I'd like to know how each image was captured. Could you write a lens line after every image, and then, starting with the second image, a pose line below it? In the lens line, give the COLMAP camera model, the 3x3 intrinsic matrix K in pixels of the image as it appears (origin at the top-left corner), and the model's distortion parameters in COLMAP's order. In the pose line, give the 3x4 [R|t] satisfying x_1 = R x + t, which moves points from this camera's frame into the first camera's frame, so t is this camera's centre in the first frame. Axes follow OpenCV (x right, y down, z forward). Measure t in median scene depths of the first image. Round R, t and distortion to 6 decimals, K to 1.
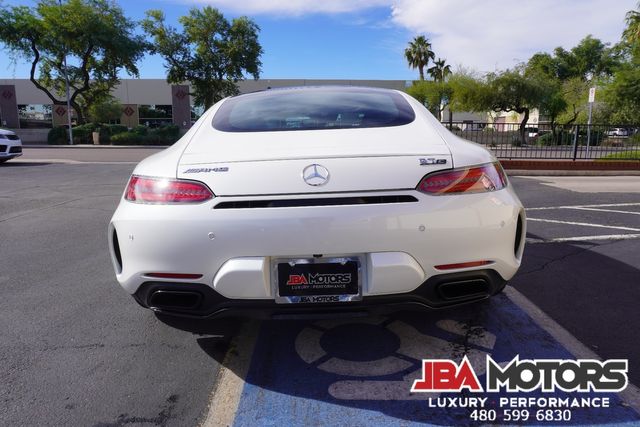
lens RADIAL K [[426.2, 0, 318.8], [0, 426.2, 205.8], [0, 0, 1]] dist [-0.055001, 0.027572]
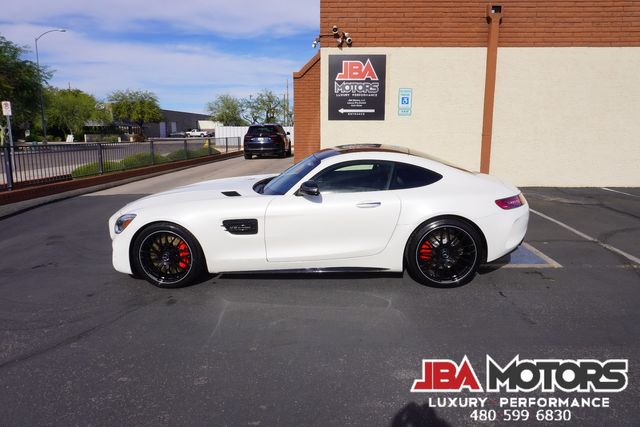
lens RADIAL K [[426.2, 0, 324.4], [0, 426.2, 211.4], [0, 0, 1]] dist [-0.055001, 0.027572]
pose [[0.030138, -0.182012, 0.982834, -0.173287], [0.170238, 0.969849, 0.174387, -0.036380], [-0.984942, 0.162060, 0.060215, 0.119228]]
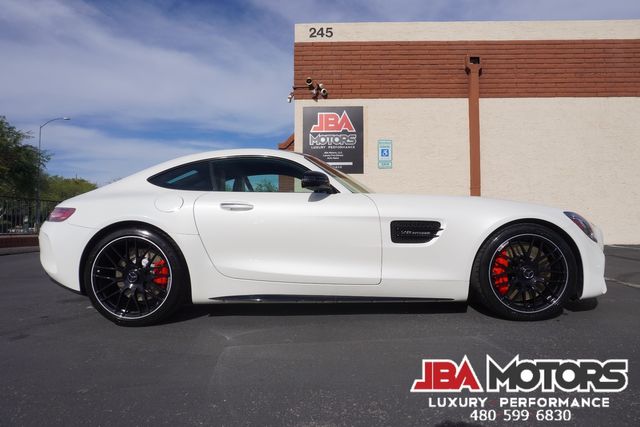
lens RADIAL K [[426.2, 0, 325.0], [0, 426.2, 210.2], [0, 0, 1]] dist [-0.055001, 0.027572]
pose [[0.030684, 0.032566, 0.998998, -0.138222], [0.174559, 0.983935, -0.037437, -0.005100], [-0.984169, 0.175533, 0.024507, 0.105055]]
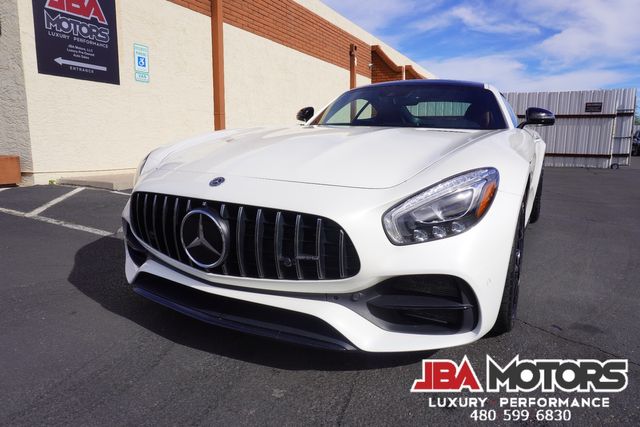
lens RADIAL K [[426.2, 0, 322.9], [0, 426.2, 210.5], [0, 0, 1]] dist [-0.055001, 0.027572]
pose [[-0.884321, -0.070345, 0.461549, -0.036070], [0.076666, 0.953285, 0.292182, -0.032385], [-0.460541, 0.293768, -0.837617, 0.251413]]
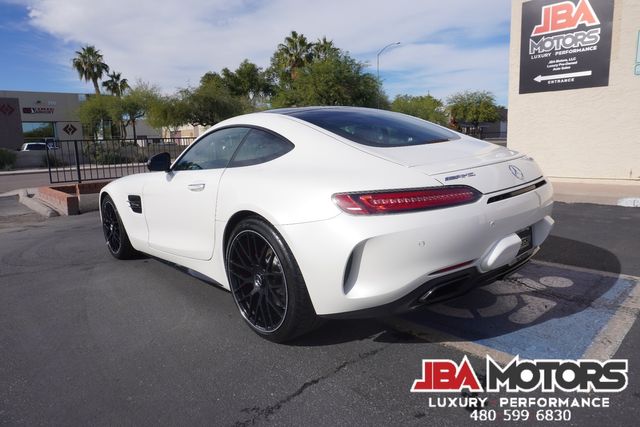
lens RADIAL K [[426.2, 0, 318.4], [0, 426.2, 210.5], [0, 0, 1]] dist [-0.055001, 0.027572]
pose [[0.739091, -0.133752, 0.660193, -0.078813], [0.148751, 0.988300, 0.033697, -0.004979], [-0.656976, 0.073299, 0.750340, 0.019806]]
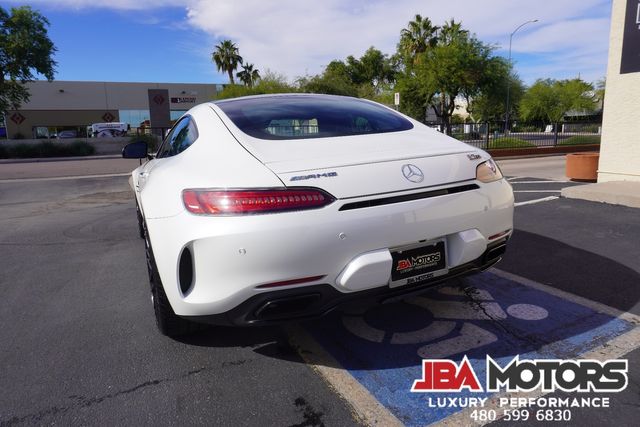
lens RADIAL K [[426.2, 0, 319.4], [0, 426.2, 209.2], [0, 0, 1]] dist [-0.055001, 0.027572]
pose [[0.903326, -0.101367, 0.416806, -0.039384], [0.101334, 0.994603, 0.022270, -0.001372], [-0.416814, 0.022120, 0.908722, 0.002343]]
